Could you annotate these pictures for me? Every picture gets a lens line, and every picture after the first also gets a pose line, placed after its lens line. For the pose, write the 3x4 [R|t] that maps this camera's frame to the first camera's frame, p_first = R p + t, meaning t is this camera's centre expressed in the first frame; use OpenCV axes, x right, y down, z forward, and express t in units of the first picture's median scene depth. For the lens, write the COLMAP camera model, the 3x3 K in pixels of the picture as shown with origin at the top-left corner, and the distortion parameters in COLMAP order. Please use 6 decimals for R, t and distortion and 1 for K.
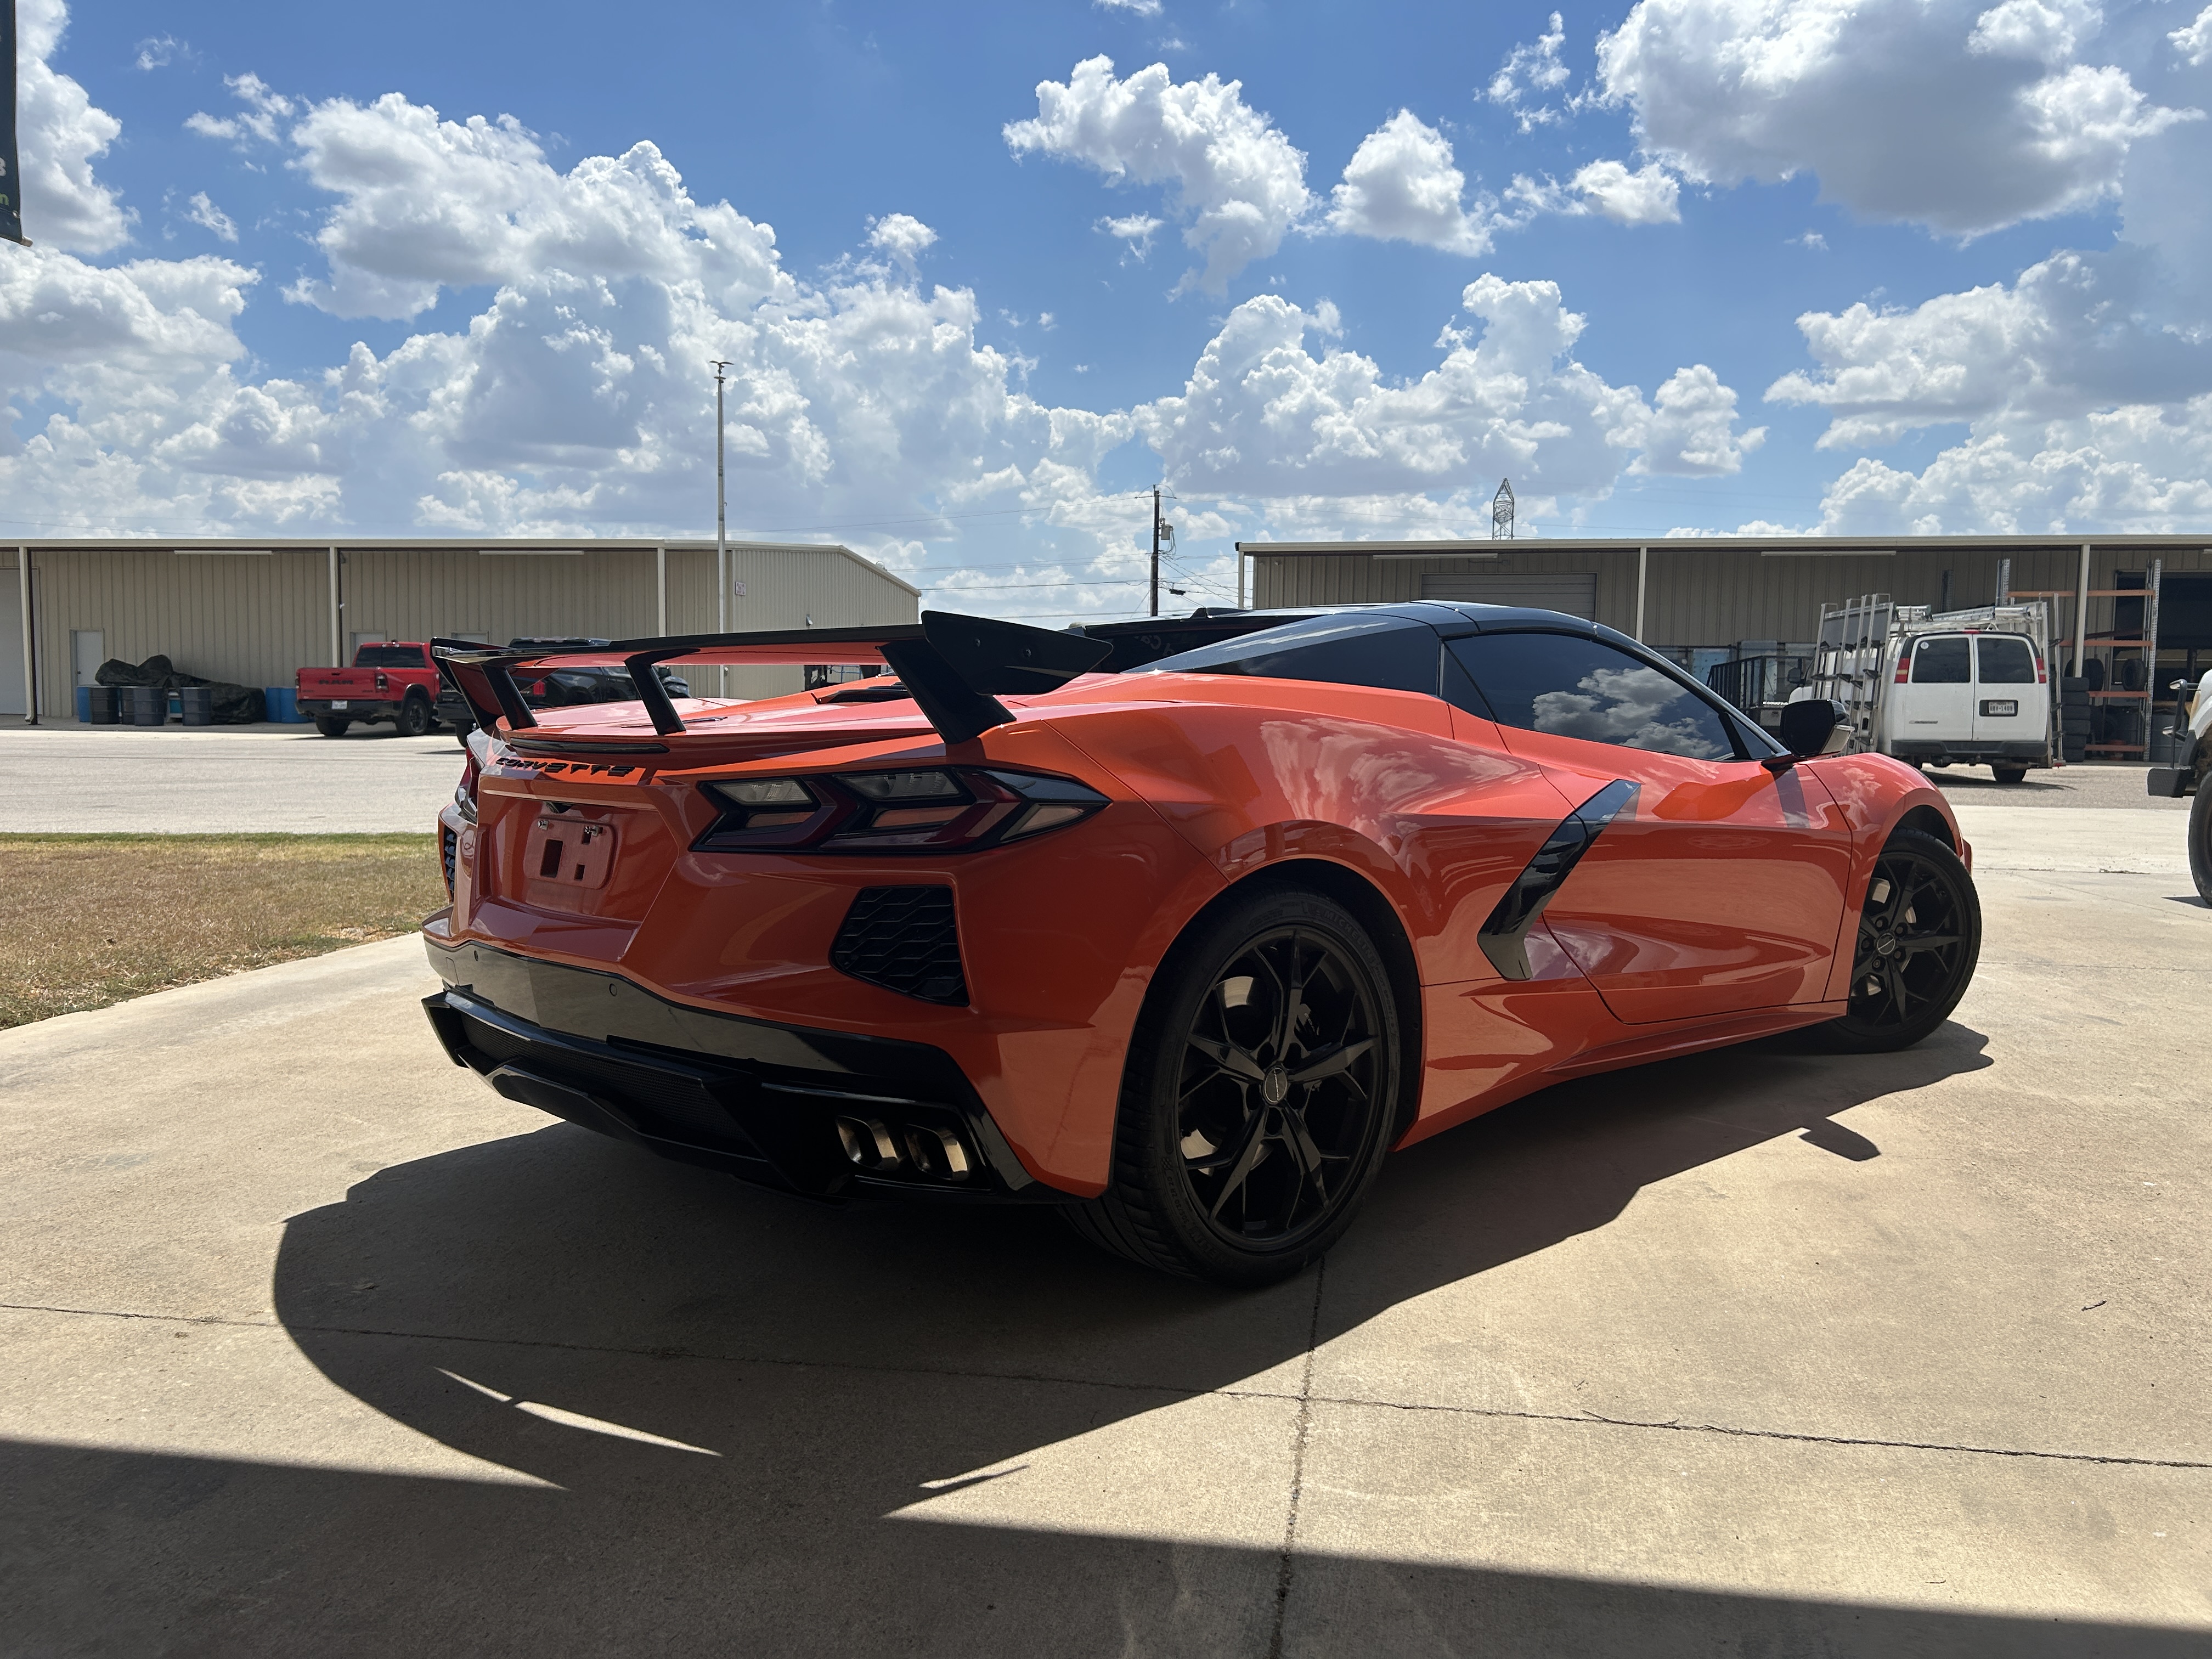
lens RADIAL K [[1685.7, 0, 1105.3], [0, 1685.7, 837.9], [0, 0, 1]] dist [0.043409, -0.031665]
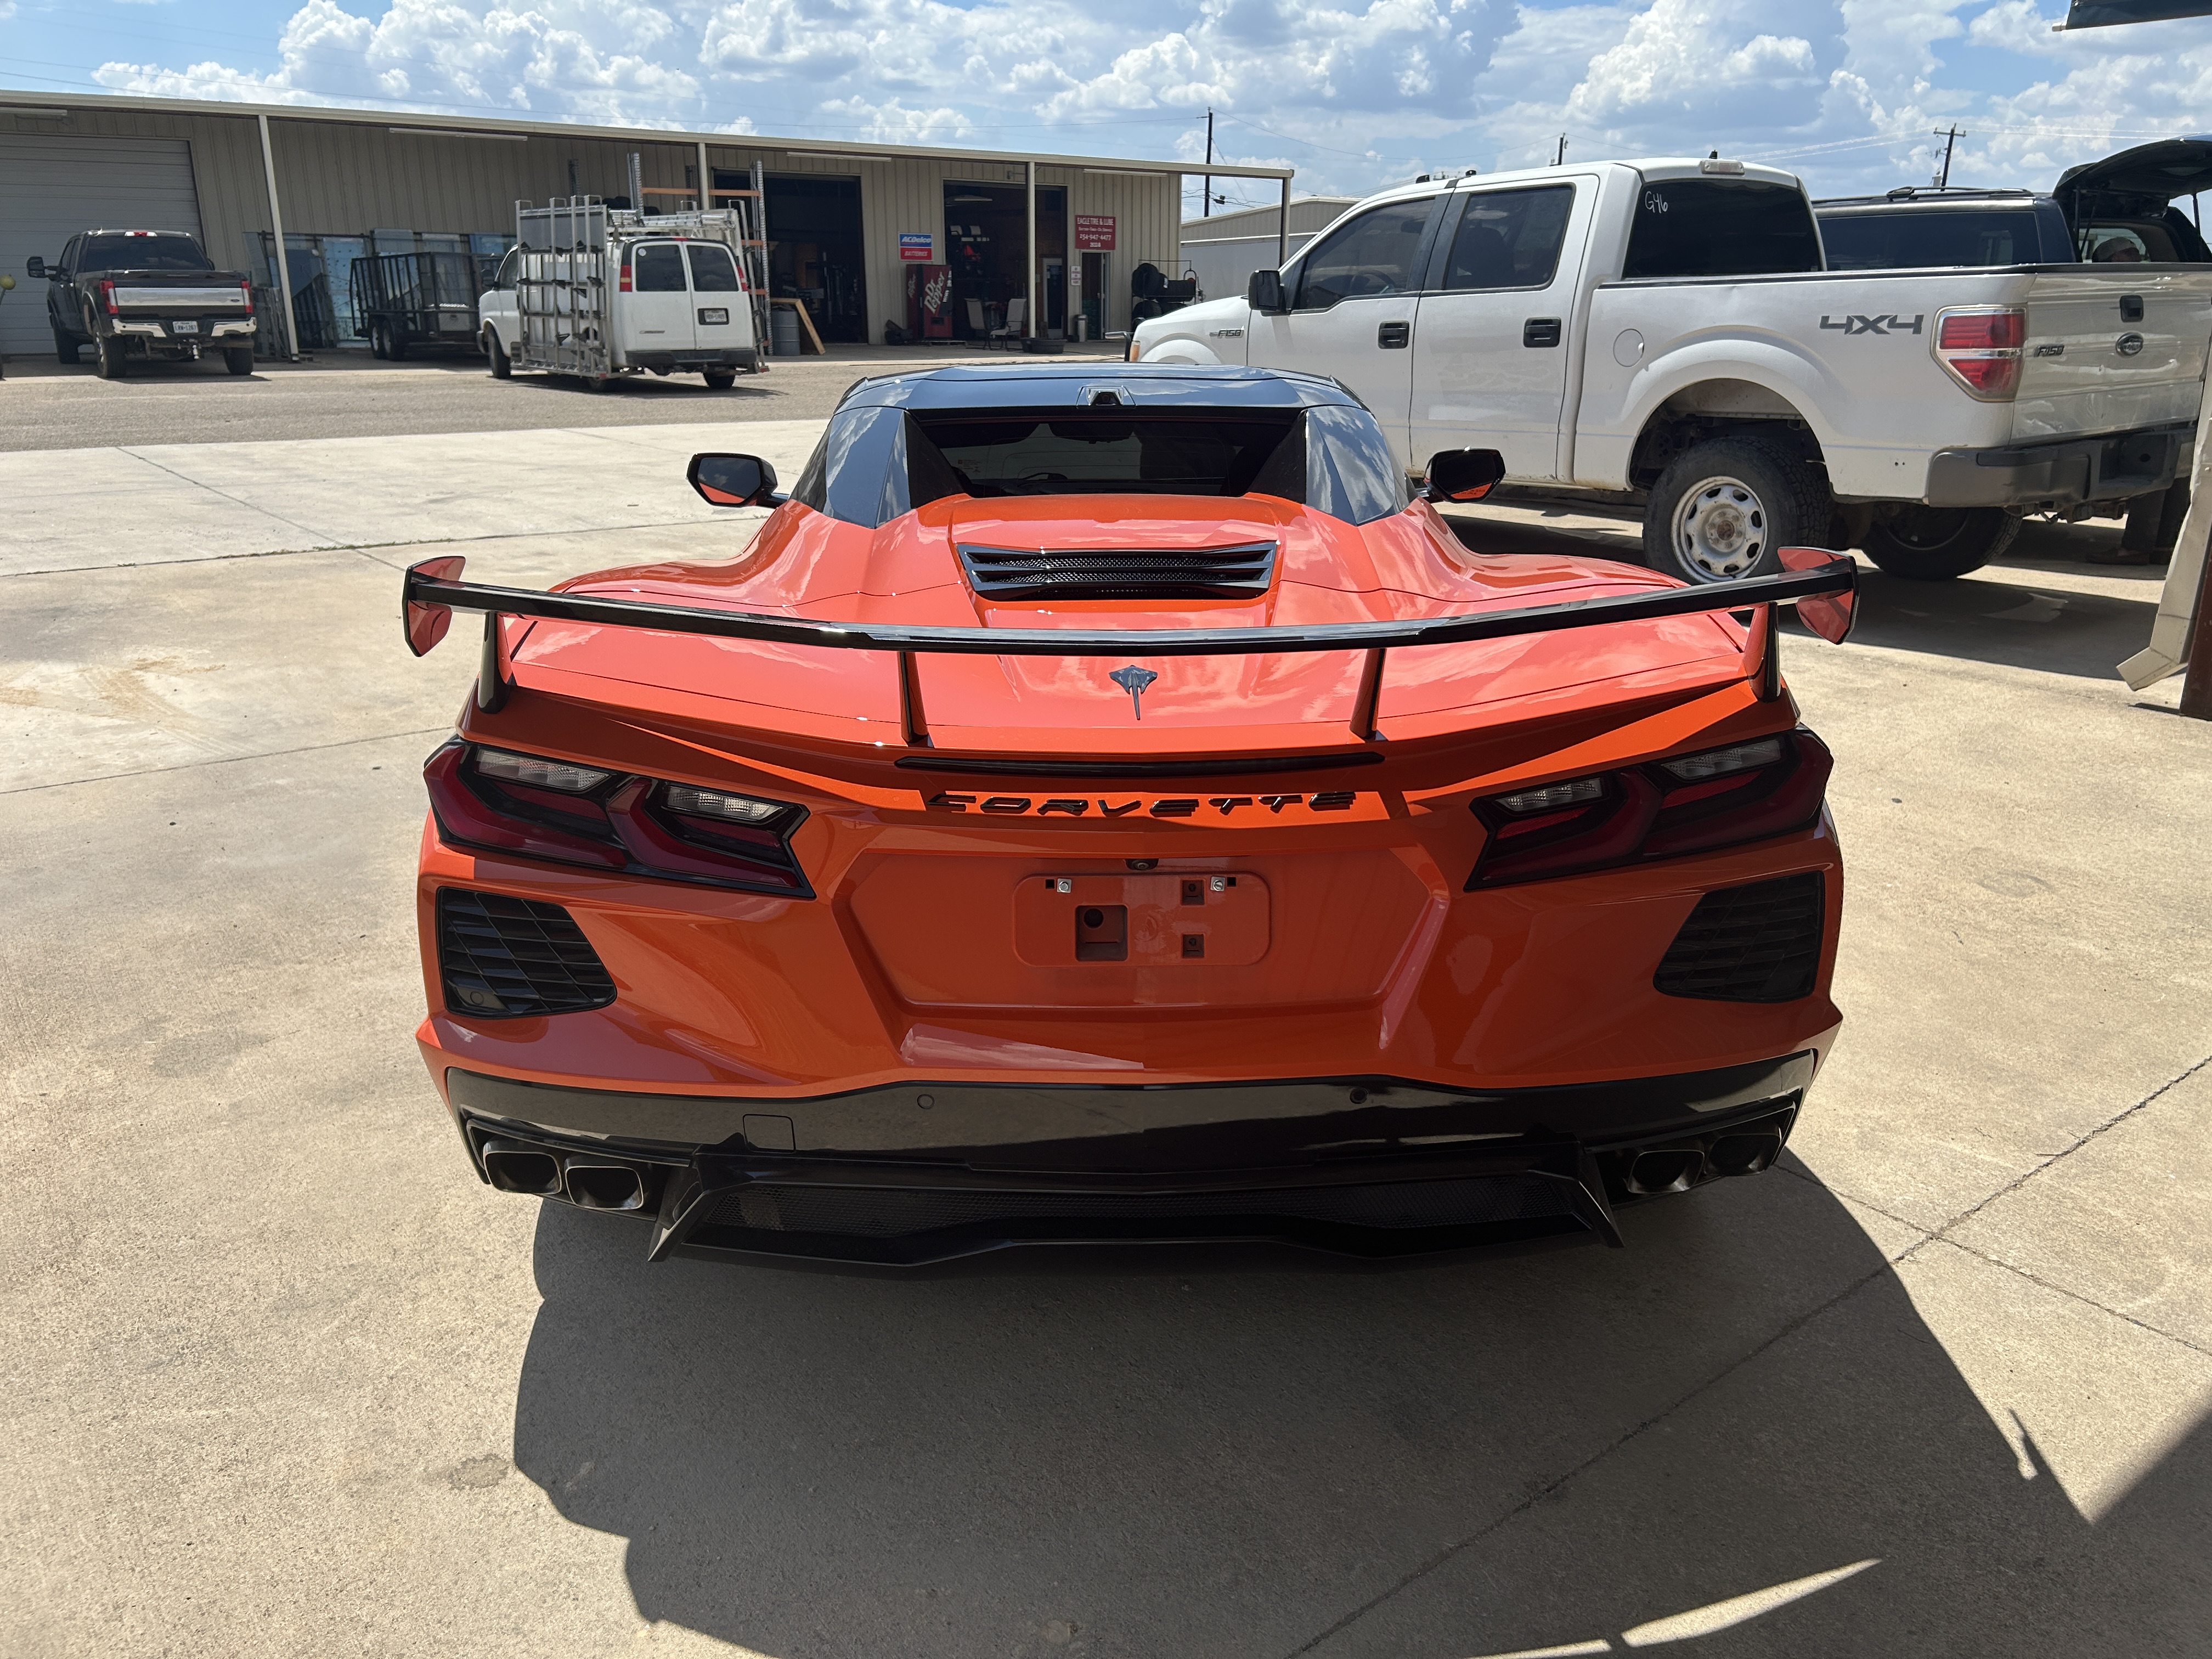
lens RADIAL K [[1685.7, 0, 1105.3], [0, 1685.7, 837.9], [0, 0, 1]] dist [0.043409, -0.031665]
pose [[0.679173, -0.236907, 0.694693, -0.109667], [0.064127, 0.962010, 0.265375, -0.028189], [-0.731172, -0.135687, 0.668564, 0.079266]]
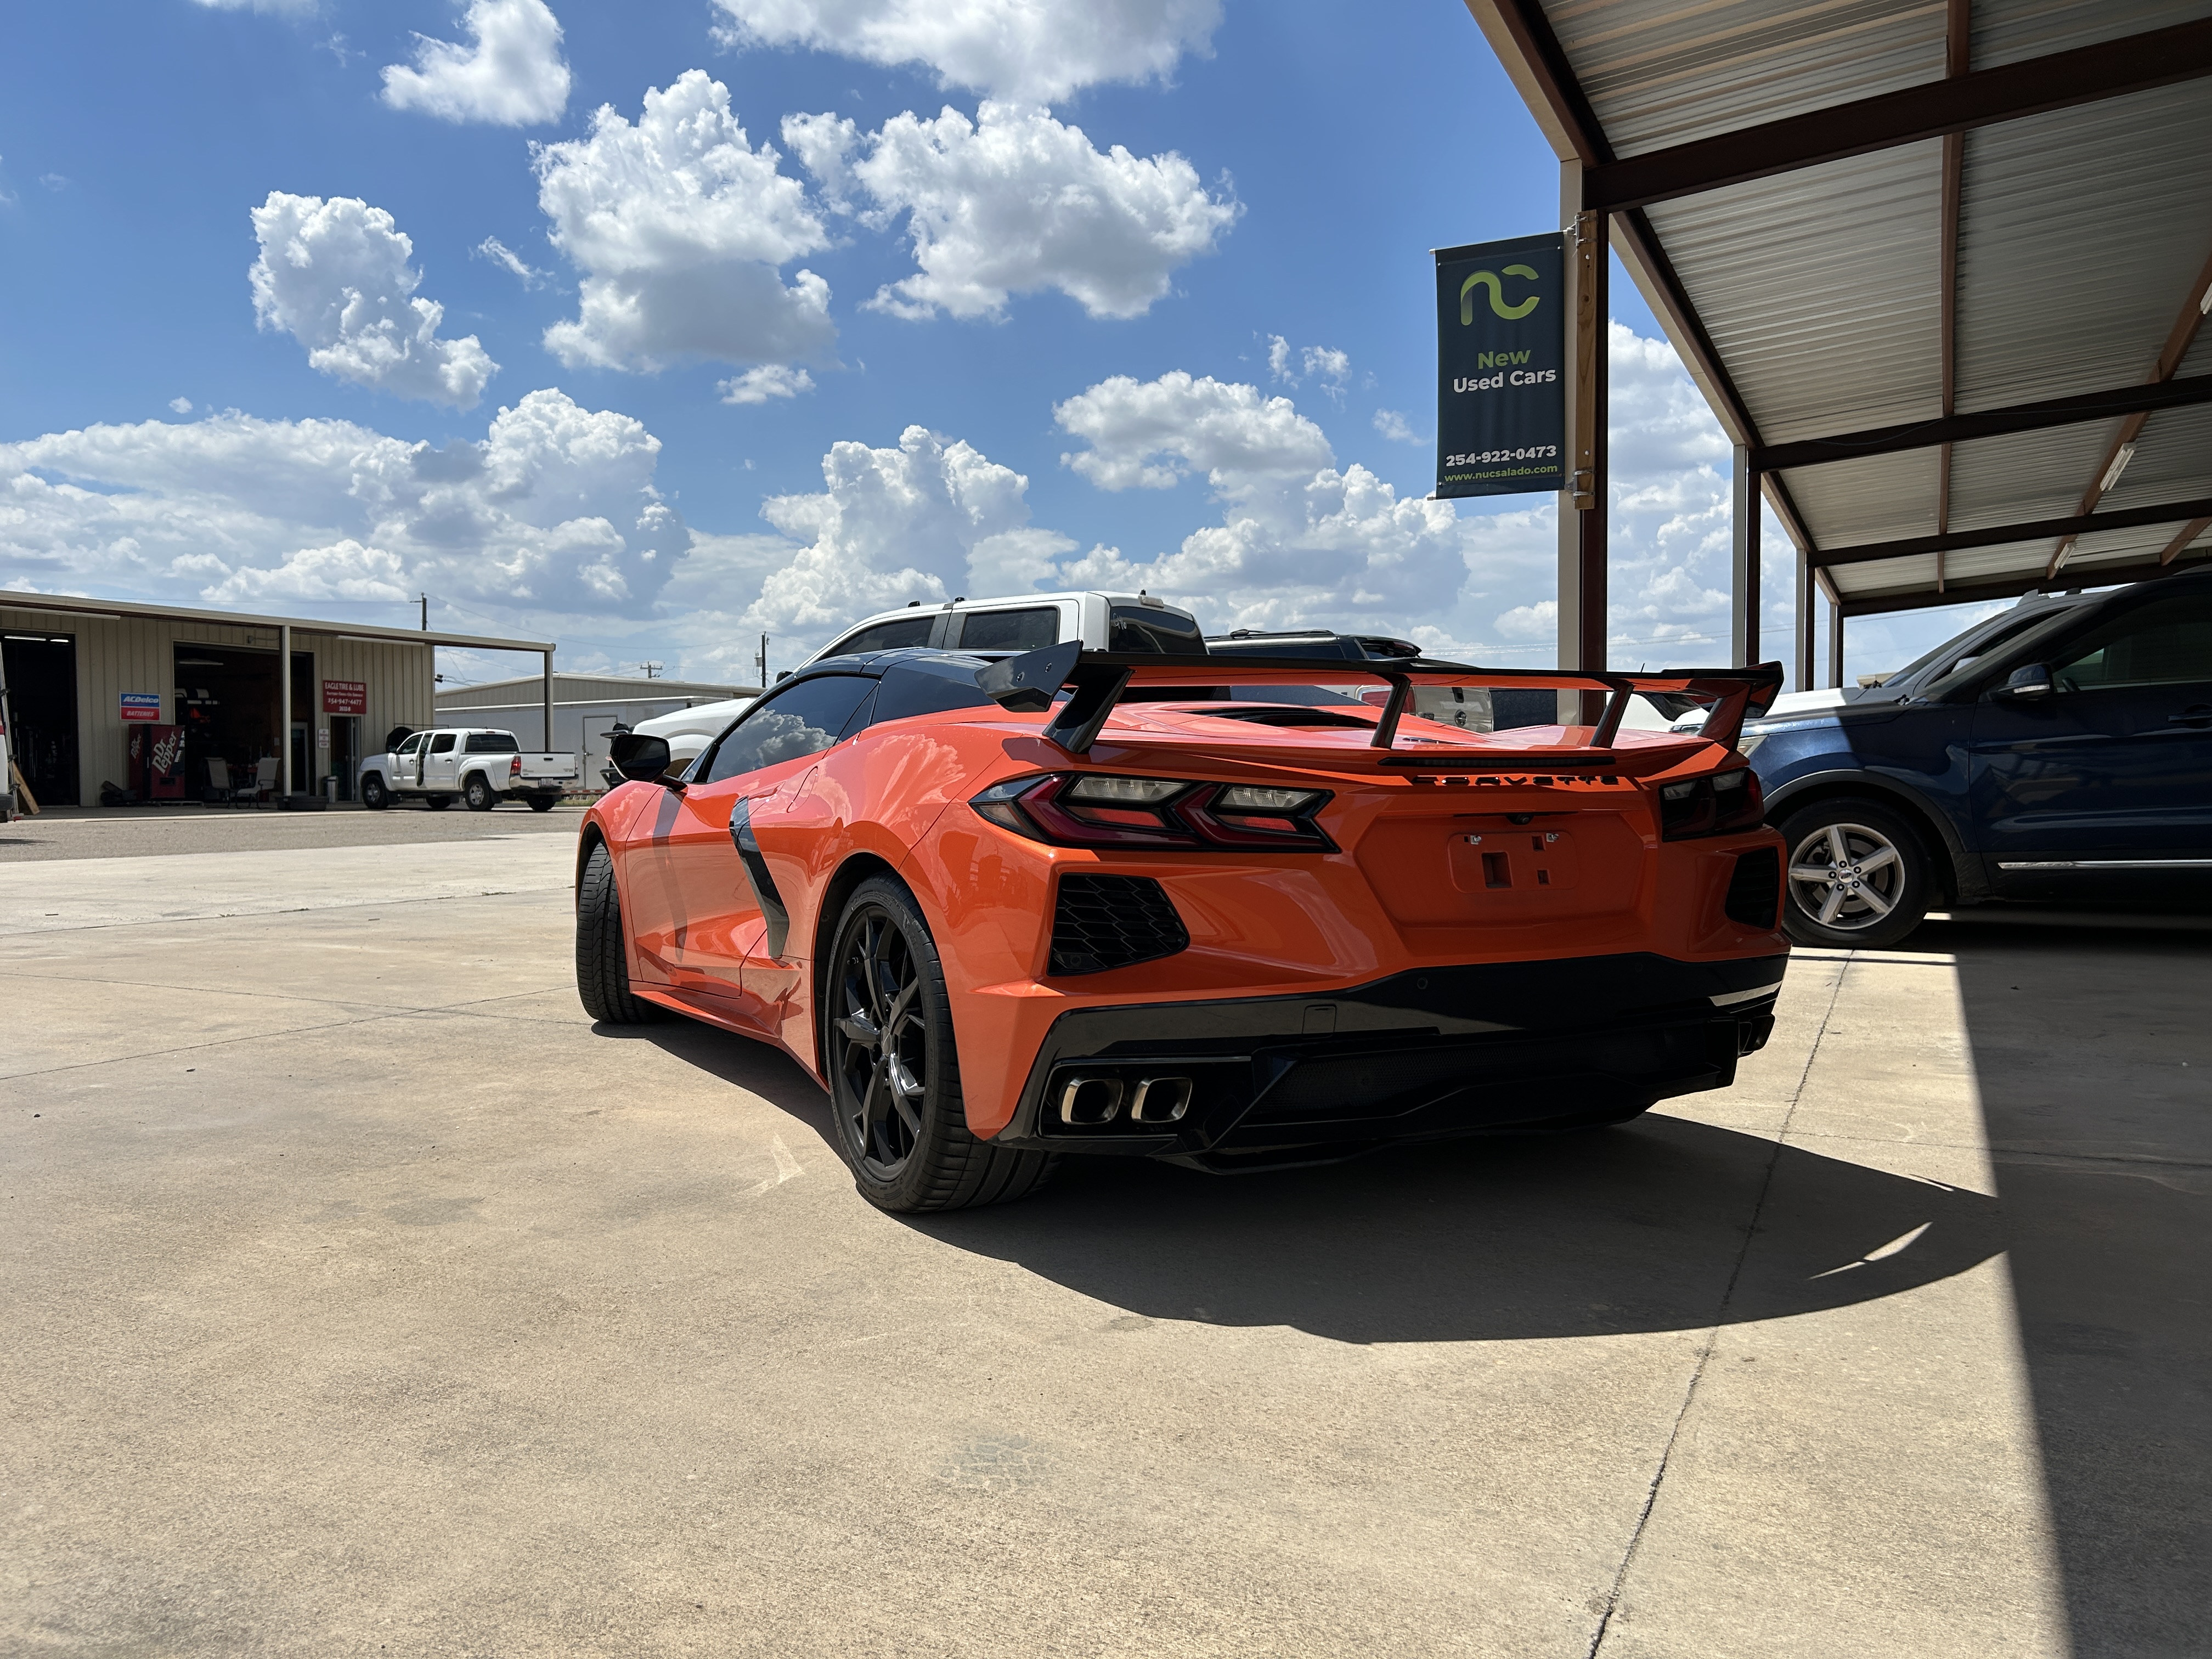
lens RADIAL K [[1655.7, 0, 1106.0], [0, 1655.7, 829.5], [0, 0, 1]] dist [0.074708, -0.108788]
pose [[0.280869, -0.046104, 0.958638, -0.194226], [0.079725, 0.996514, 0.024567, -0.008039], [-0.956429, 0.069528, 0.283566, 0.132565]]
